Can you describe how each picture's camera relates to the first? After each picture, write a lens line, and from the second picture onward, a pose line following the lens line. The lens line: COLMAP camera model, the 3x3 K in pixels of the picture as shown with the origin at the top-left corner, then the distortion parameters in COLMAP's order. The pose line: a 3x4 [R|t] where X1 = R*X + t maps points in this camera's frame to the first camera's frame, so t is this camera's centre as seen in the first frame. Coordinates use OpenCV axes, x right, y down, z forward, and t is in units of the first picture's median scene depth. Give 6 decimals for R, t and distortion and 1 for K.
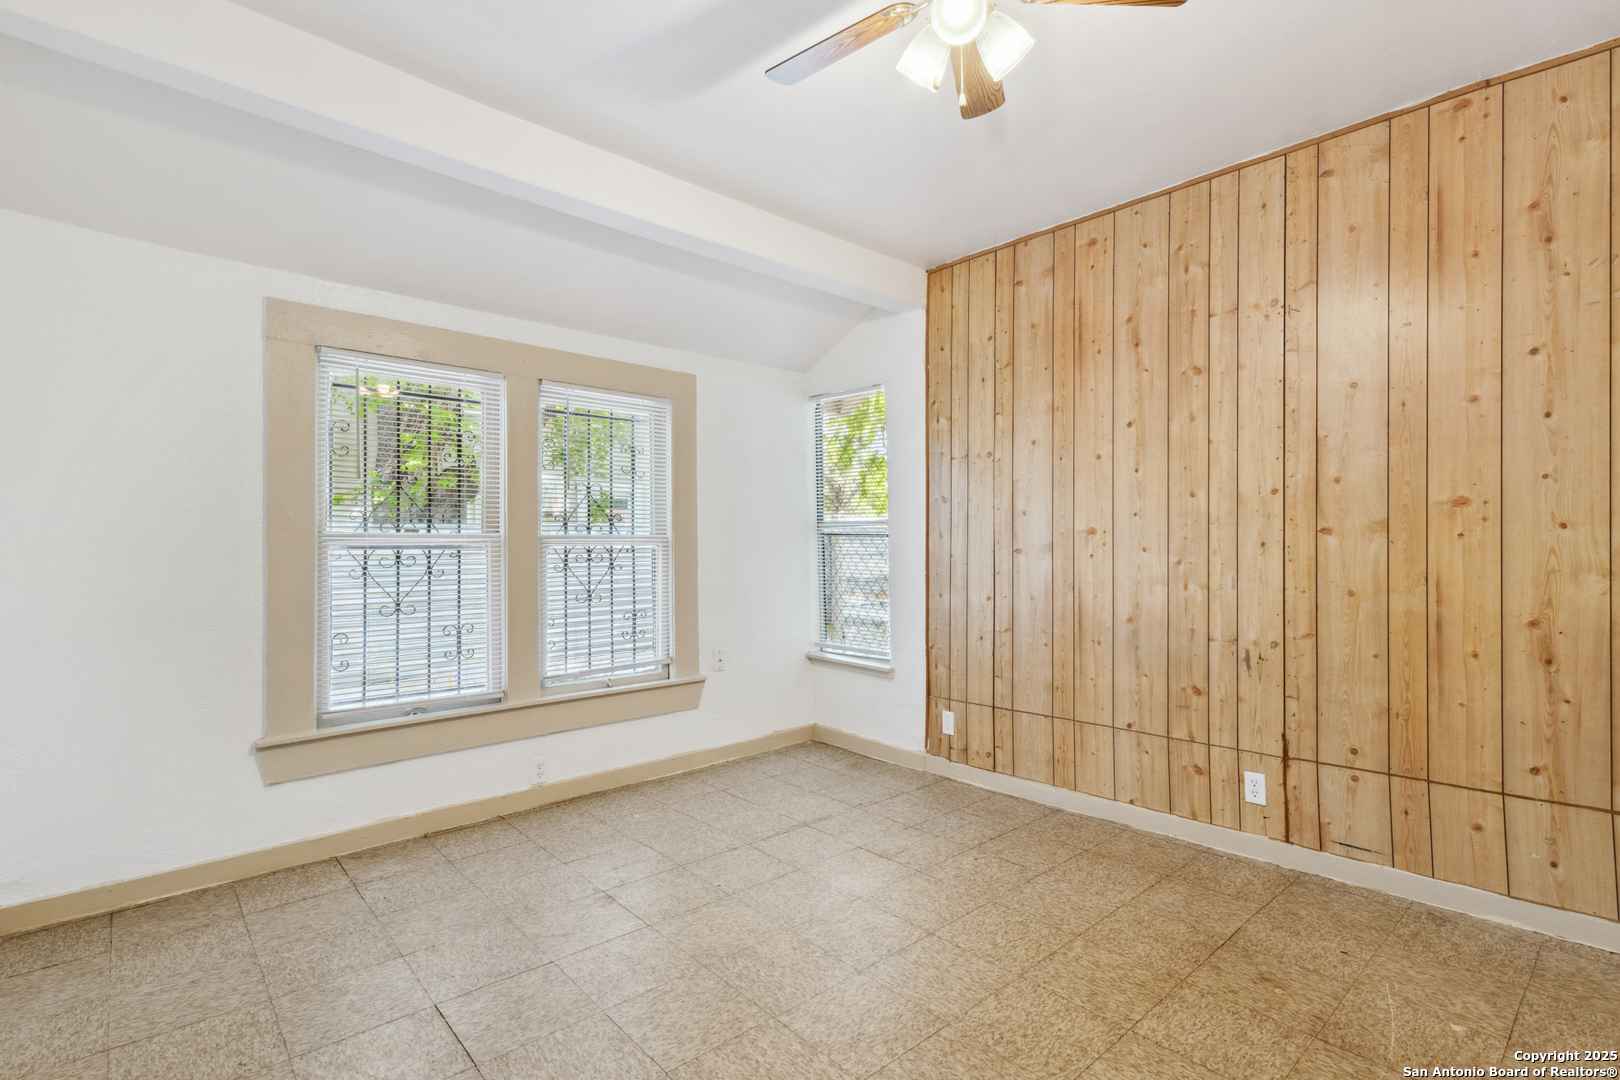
lens RADIAL K [[766.0, 0, 794.8], [0, 766.0, 533.0], [0, 0, 1]] dist [0.006711, 0.000669]
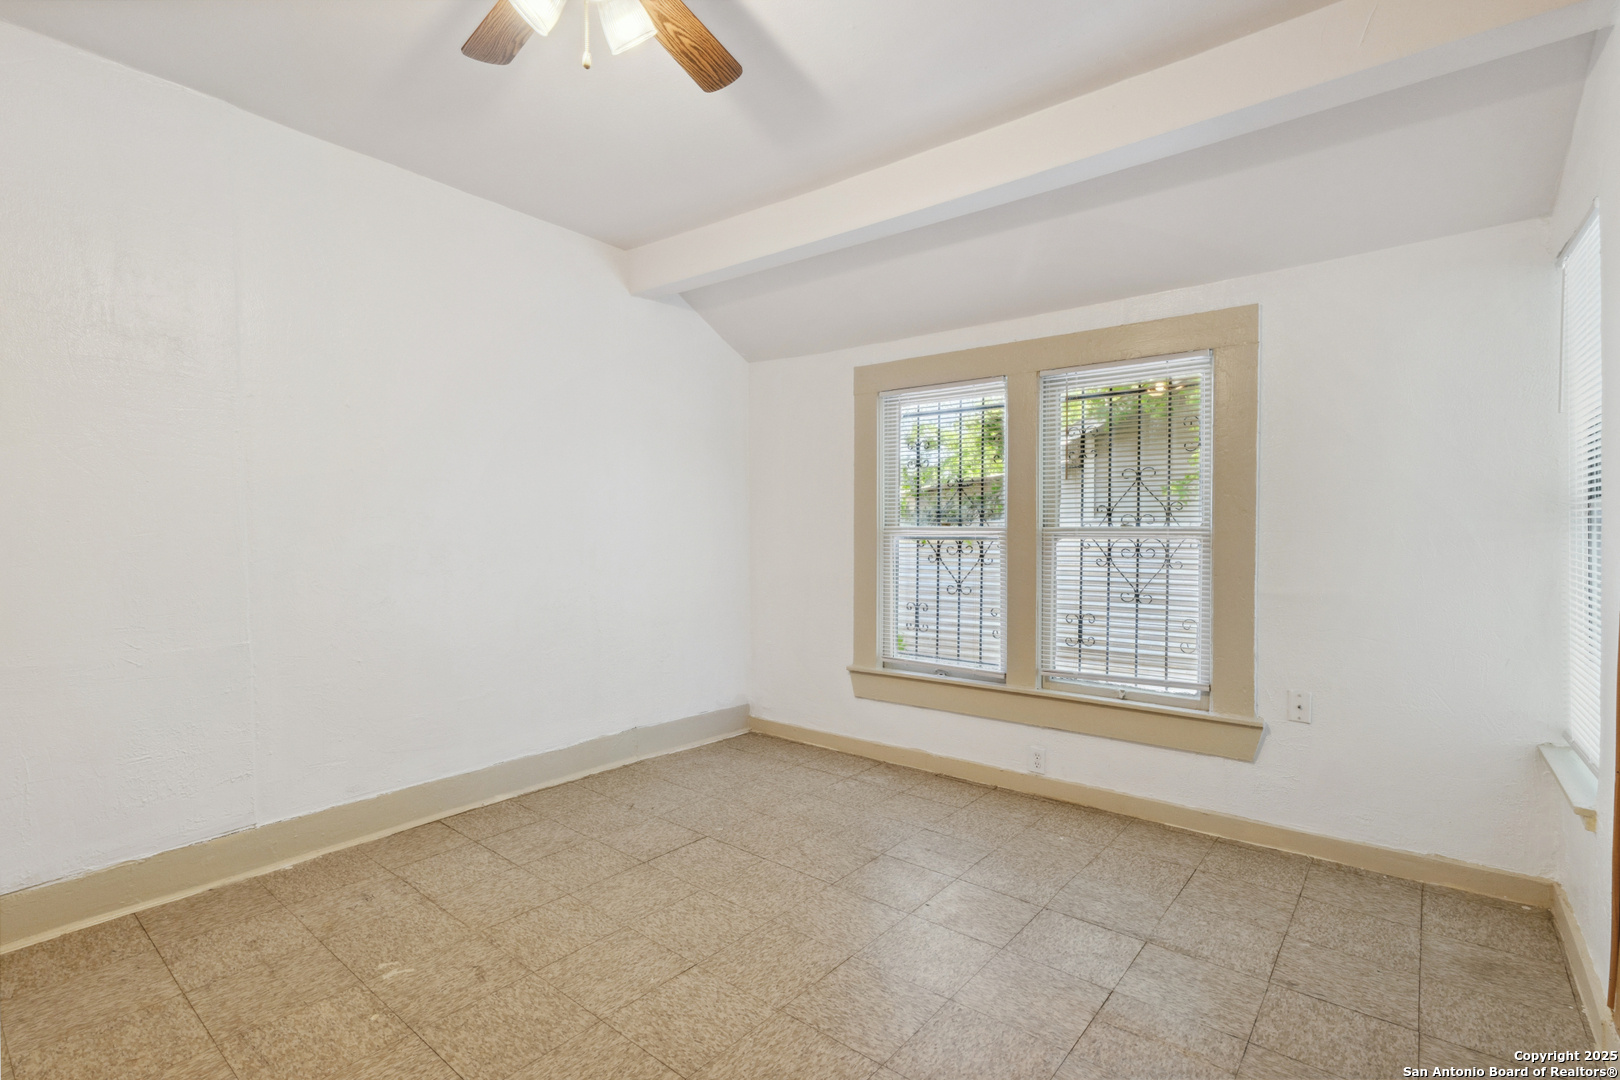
lens RADIAL K [[766.0, 0, 855.8], [0, 766.0, 556.8], [0, 0, 1]] dist [0.006711, 0.000669]
pose [[0.175808, 0.029022, -0.983997, 0.622370], [0.007944, 0.999491, 0.030898, 0.007935], [0.984392, -0.013249, 0.175488, 0.599732]]
